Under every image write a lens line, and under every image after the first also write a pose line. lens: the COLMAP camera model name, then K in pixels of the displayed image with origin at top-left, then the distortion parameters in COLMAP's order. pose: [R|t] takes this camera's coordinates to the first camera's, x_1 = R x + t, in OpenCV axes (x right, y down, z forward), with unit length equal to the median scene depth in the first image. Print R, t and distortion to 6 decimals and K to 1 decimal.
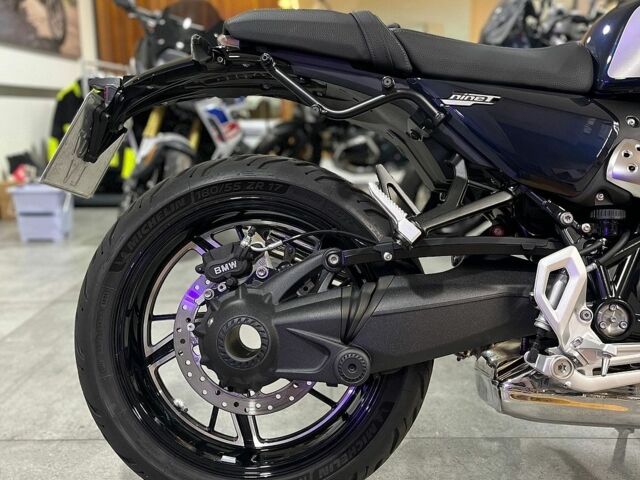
lens RADIAL K [[654.0, 0, 321.3], [0, 654.0, 241.4], [0, 0, 1]] dist [0.028281, 0.000000]
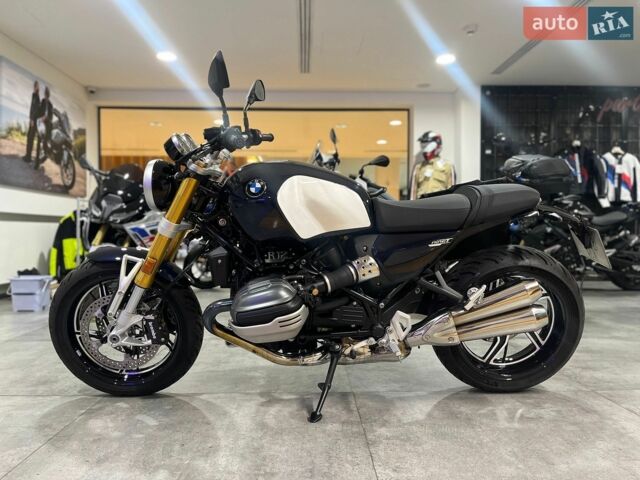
lens RADIAL K [[486.9, 0, 320.6], [0, 486.9, 240.4], [0, 0, 1]] dist [0.068132, -0.100860]
pose [[0.999524, 0.002824, 0.030732, 0.653164], [0.002795, 0.983428, -0.181277, 0.132142], [-0.030735, 0.181276, 0.982952, -0.556763]]
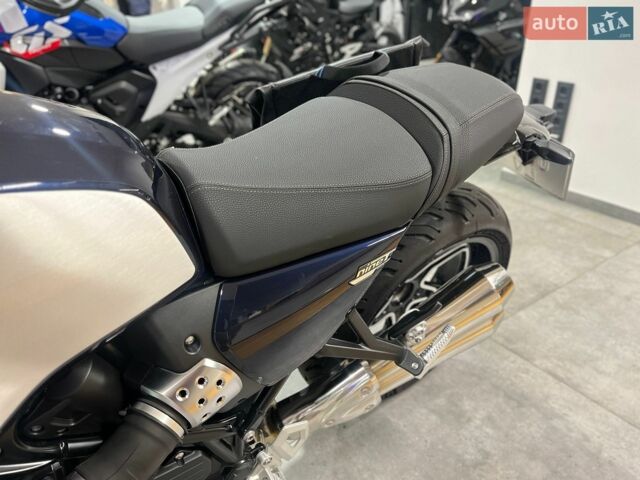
lens RADIAL K [[491.2, 0, 322.6], [0, 491.2, 240.9], [0, 0, 1]] dist [0.019953, -0.034546]
pose [[0.811239, -0.278459, 0.514151, 0.710264], [0.126938, 0.942221, 0.310011, -0.317397], [-0.570769, -0.186228, 0.799713, 0.383787]]
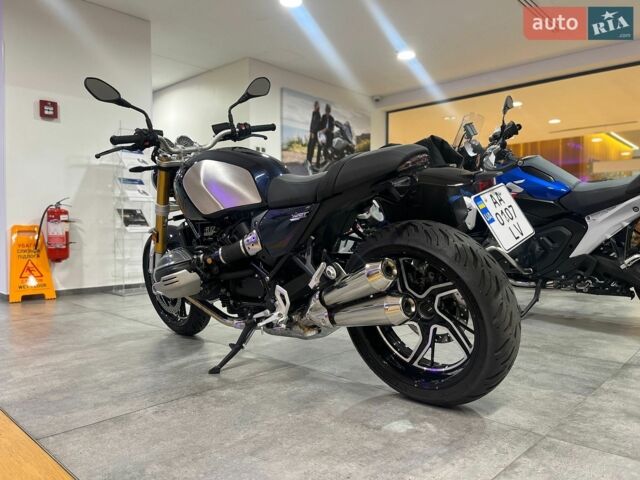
lens RADIAL K [[486.9, 0, 319.4], [0, 486.9, 239.0], [0, 0, 1]] dist [0.068132, -0.100860]
pose [[0.729089, 0.020021, -0.684126, 1.969184], [-0.137756, 0.983409, -0.118030, 0.095963], [0.670412, 0.180297, 0.719750, -0.107676]]
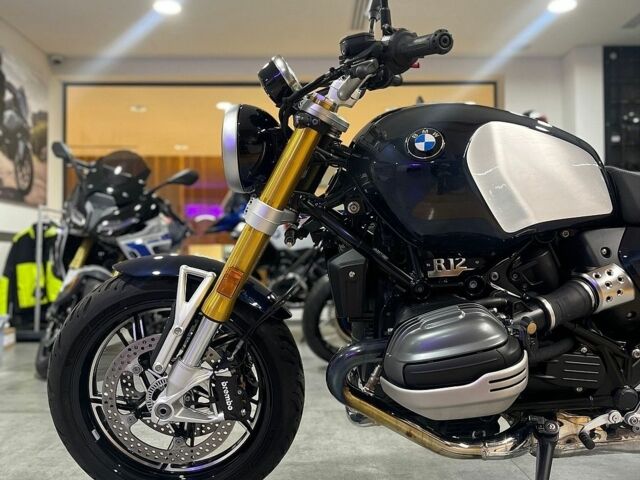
lens RADIAL K [[651.4, 0, 319.7], [0, 651.4, 240.1], [0, 0, 1]] dist [0.023024, 0.000000]
pose [[0.999941, -0.000408, 0.010888, 0.348627], [0.002930, 0.972569, -0.232596, 0.129902], [-0.010495, 0.232614, 0.972512, -0.220504]]
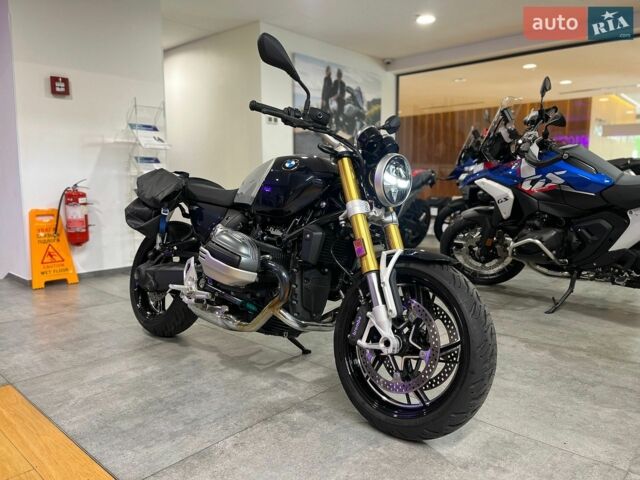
lens RADIAL K [[486.9, 0, 318.1], [0, 486.9, 238.3], [0, 0, 1]] dist [0.068132, -0.100860]
pose [[0.740358, 0.083648, -0.666988, 1.770488], [-0.133657, 0.990734, -0.024110, -0.075991], [0.658791, 0.106998, 0.744679, -0.252754]]
